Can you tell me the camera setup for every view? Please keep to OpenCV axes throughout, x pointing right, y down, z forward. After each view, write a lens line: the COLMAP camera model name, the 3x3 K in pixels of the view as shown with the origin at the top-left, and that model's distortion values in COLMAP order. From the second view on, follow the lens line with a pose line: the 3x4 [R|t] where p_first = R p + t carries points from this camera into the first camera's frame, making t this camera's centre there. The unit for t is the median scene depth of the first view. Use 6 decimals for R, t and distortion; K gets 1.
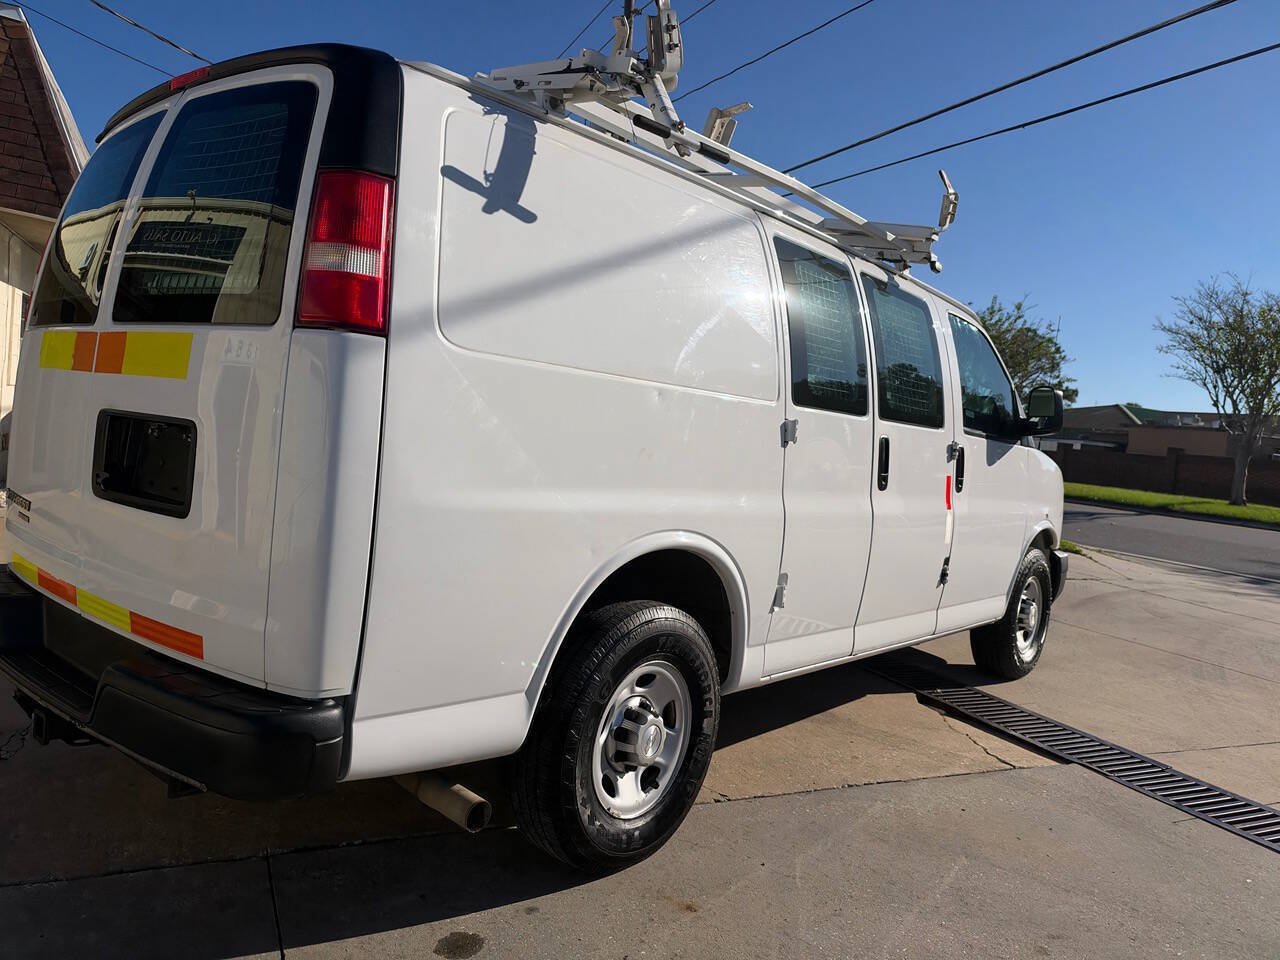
lens RADIAL K [[924.1, 0, 640.0], [0, 924.1, 480.0], [0, 0, 1]] dist [-0.002015, -0.005076]
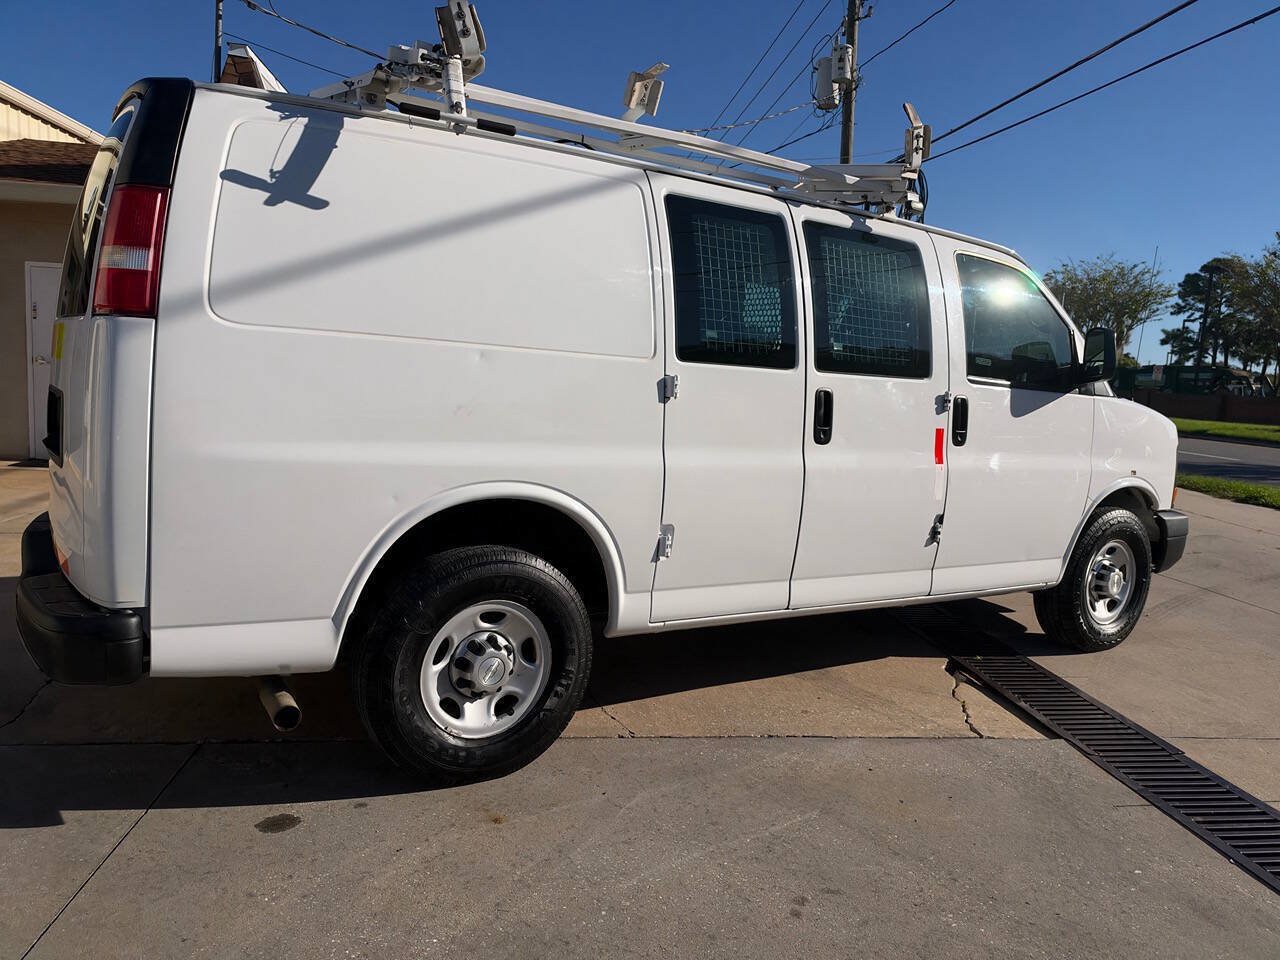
lens RADIAL K [[924.1, 0, 640.0], [0, 924.1, 480.0], [0, 0, 1]] dist [-0.002015, -0.005076]
pose [[0.953914, -0.000849, -0.300080, 0.436032], [0.011920, 0.999314, 0.035066, 0.015327], [0.299844, -0.037027, 0.953269, 0.009638]]
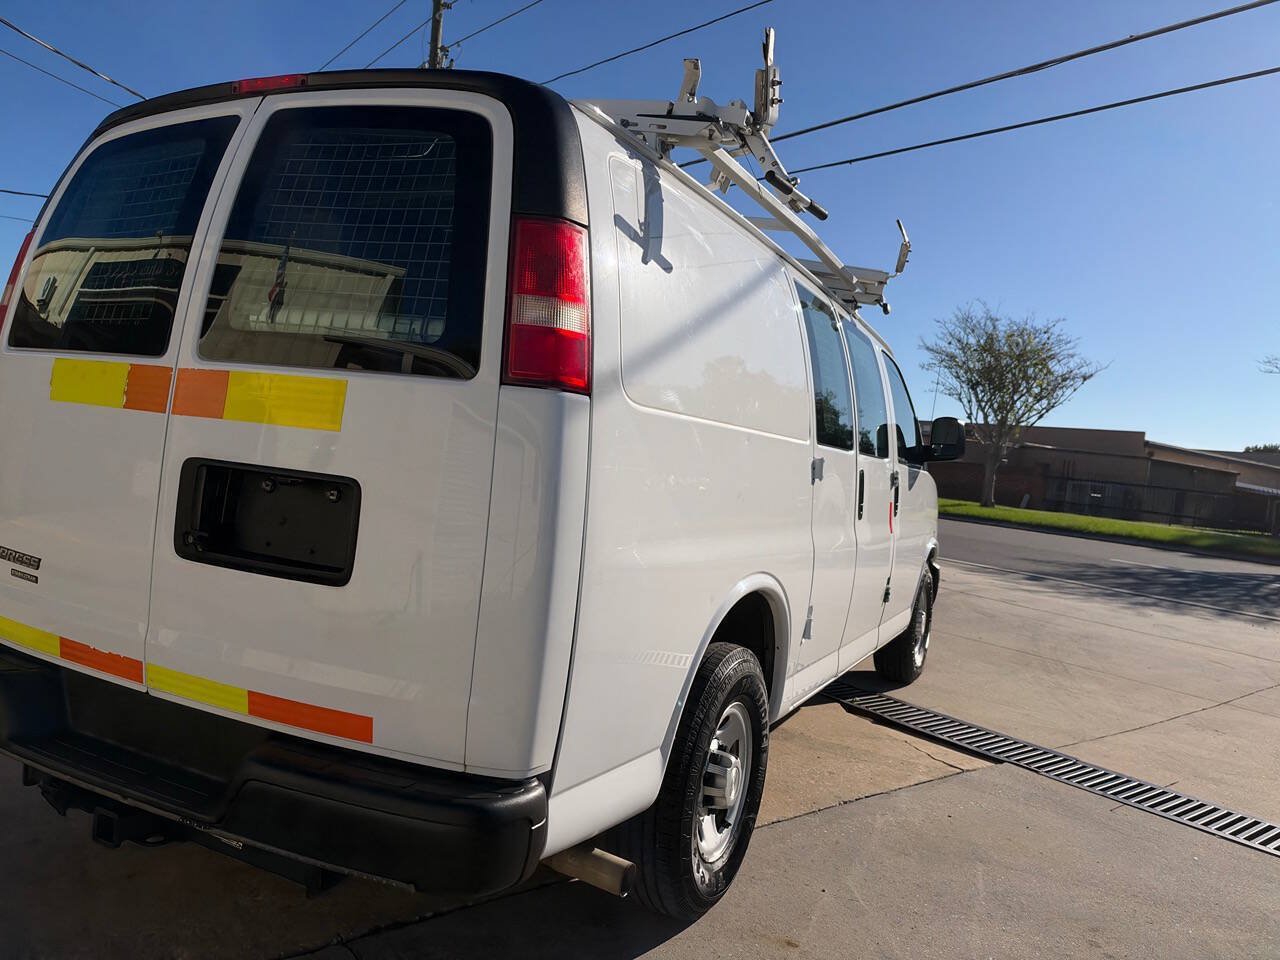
lens RADIAL K [[925.0, 0, 640.0], [0, 925.0, 480.0], [0, 0, 1]] dist [-0.006819, -0.004121]
pose [[0.970229, -0.000314, 0.242189, -0.282651], [0.000273, 1.000000, 0.000201, -0.041454], [-0.242189, -0.000129, 0.970229, 0.035939]]
